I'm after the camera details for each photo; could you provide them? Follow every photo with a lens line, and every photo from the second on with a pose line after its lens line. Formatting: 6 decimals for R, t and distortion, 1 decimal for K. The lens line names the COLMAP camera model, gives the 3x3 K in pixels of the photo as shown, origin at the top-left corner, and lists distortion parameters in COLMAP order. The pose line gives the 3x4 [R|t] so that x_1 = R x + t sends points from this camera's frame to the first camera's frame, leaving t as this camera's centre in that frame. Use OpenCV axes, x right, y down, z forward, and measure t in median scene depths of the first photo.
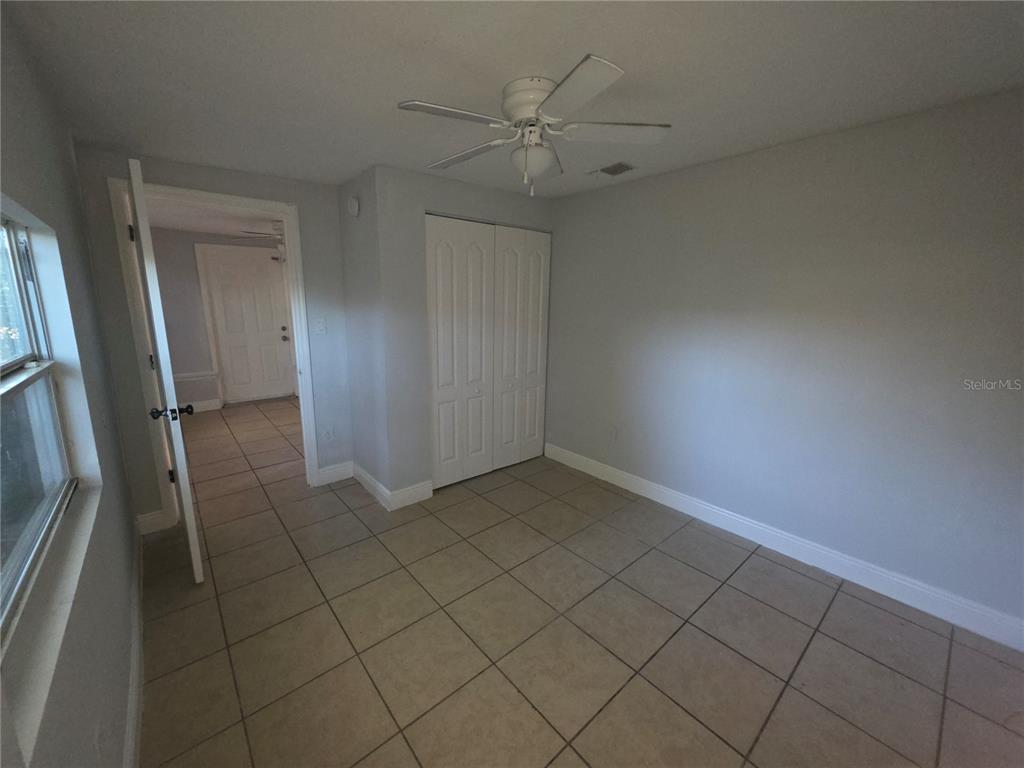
lens RADIAL K [[409.3, 0, 514.3], [0, 409.3, 380.4], [0, 0, 1]] dist [-0.004163, -0.000917]
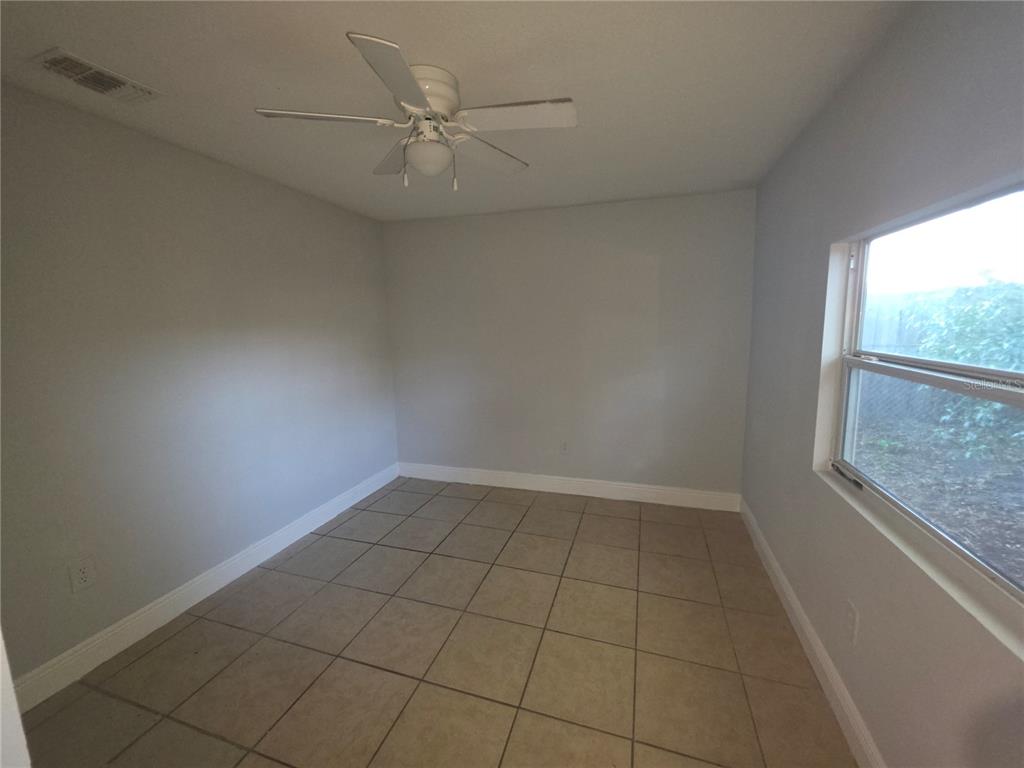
lens RADIAL K [[409.3, 0, 514.3], [0, 409.3, 381.9], [0, 0, 1]] dist [-0.004163, -0.000917]
pose [[-0.513492, -0.125495, 0.848868, -0.672829], [0.188833, 0.948472, 0.254447, -0.195694], [-0.837059, 0.290951, -0.463335, 1.067012]]
